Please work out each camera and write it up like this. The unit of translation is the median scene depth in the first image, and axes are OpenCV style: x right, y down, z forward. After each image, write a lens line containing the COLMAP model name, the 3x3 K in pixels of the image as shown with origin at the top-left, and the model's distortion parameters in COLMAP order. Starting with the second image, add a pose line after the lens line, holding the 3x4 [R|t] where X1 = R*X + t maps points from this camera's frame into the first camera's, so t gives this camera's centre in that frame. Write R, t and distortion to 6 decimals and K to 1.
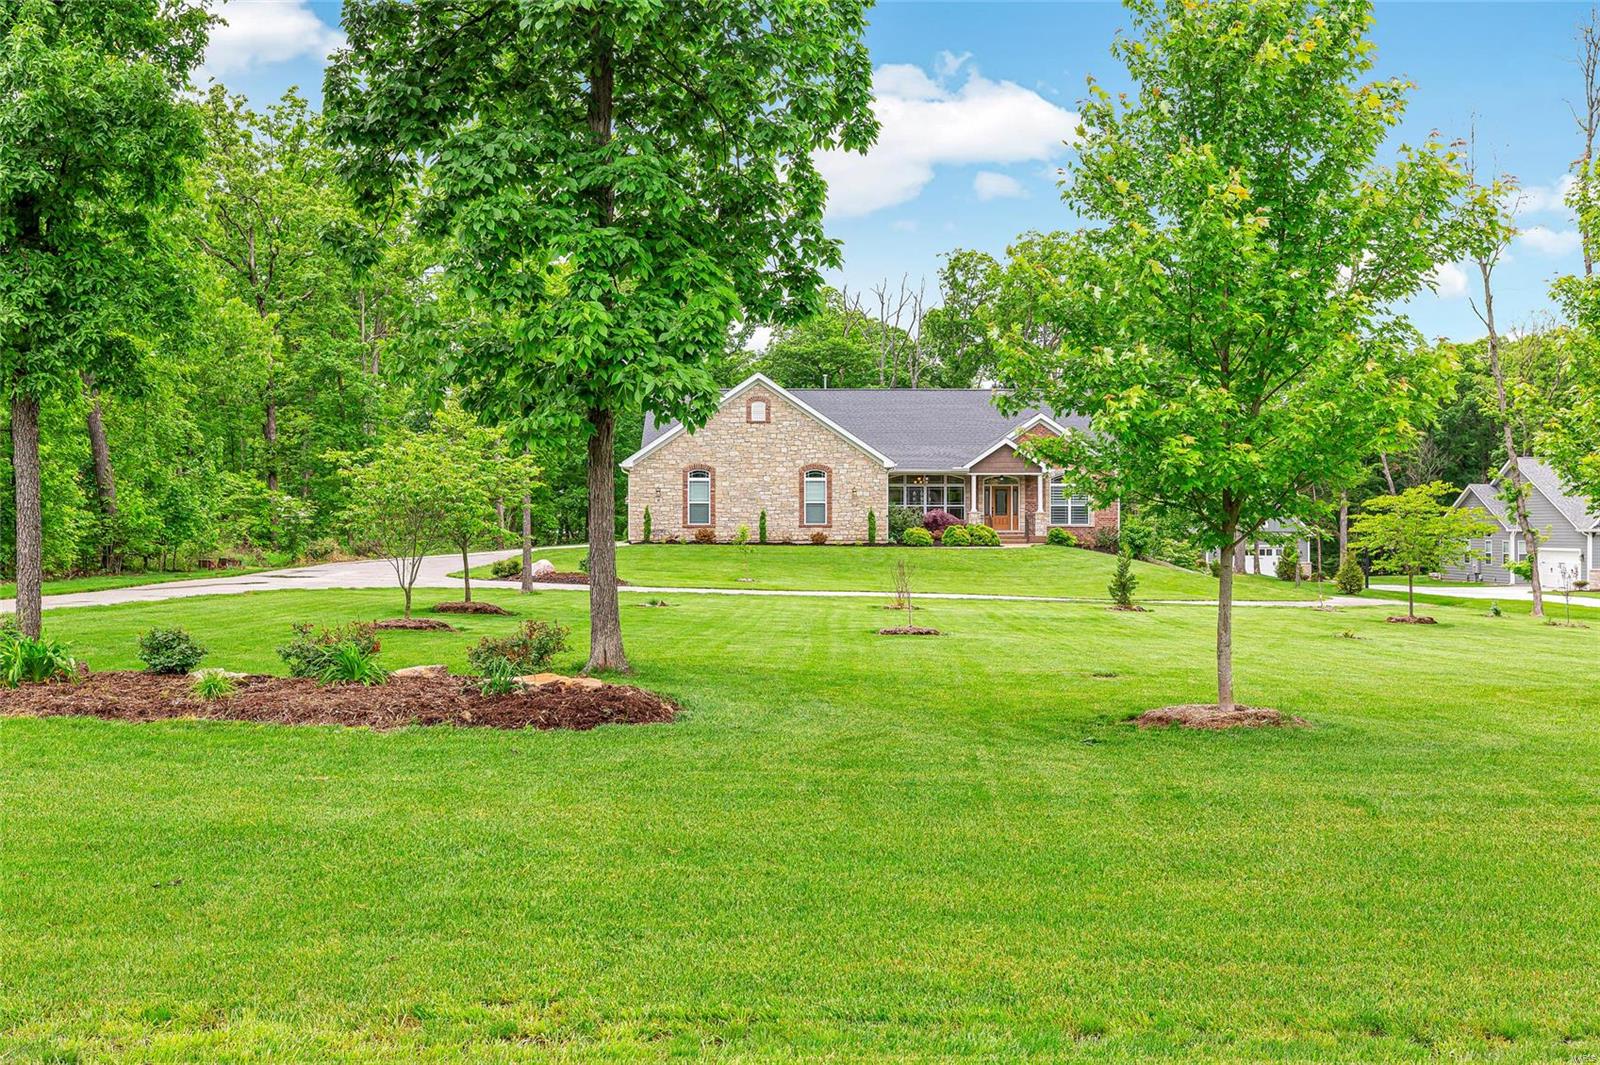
lens RADIAL K [[1534.7, 0, 797.7], [0, 1534.7, 525.1], [0, 0, 1]] dist [0.005769, 0.000000]
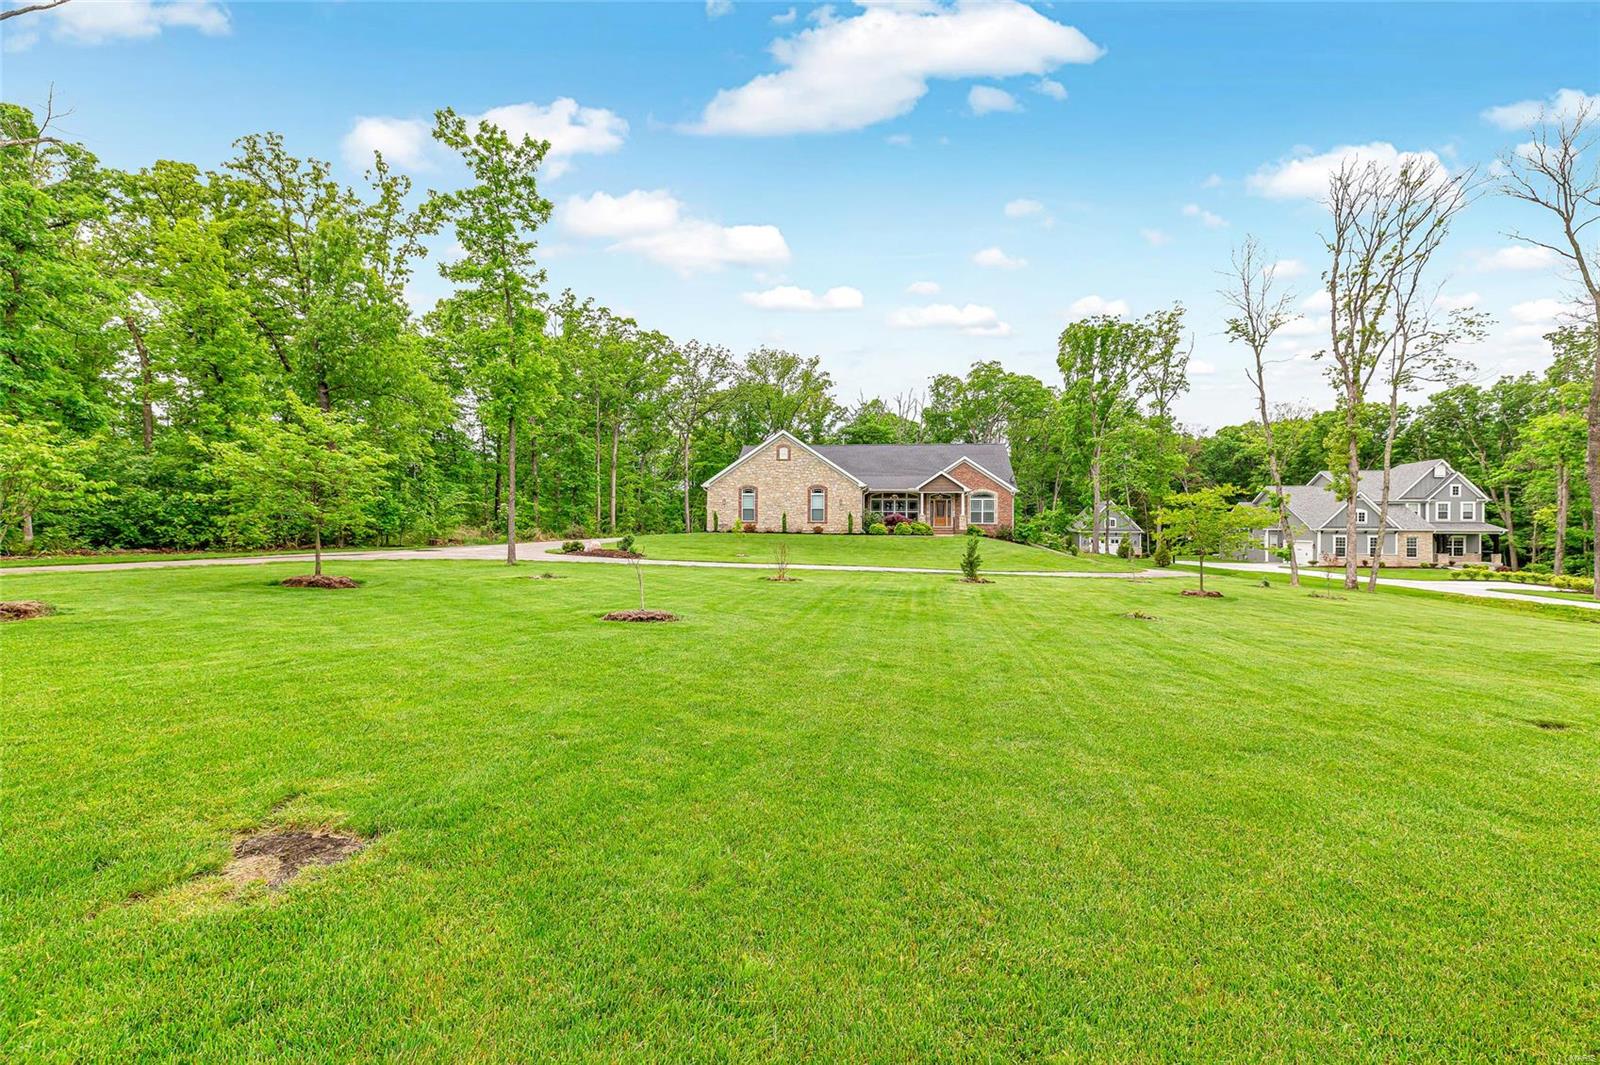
lens RADIAL K [[711.5, 0, 802.2], [0, 711.5, 532.1], [0, 0, 1]] dist [0.005116, 0.000307]
pose [[0.991372, 0.006477, -0.130917, 0.095501], [-0.005608, 0.999960, 0.007003, 0.005644], [0.130957, -0.006209, 0.991369, 0.239381]]
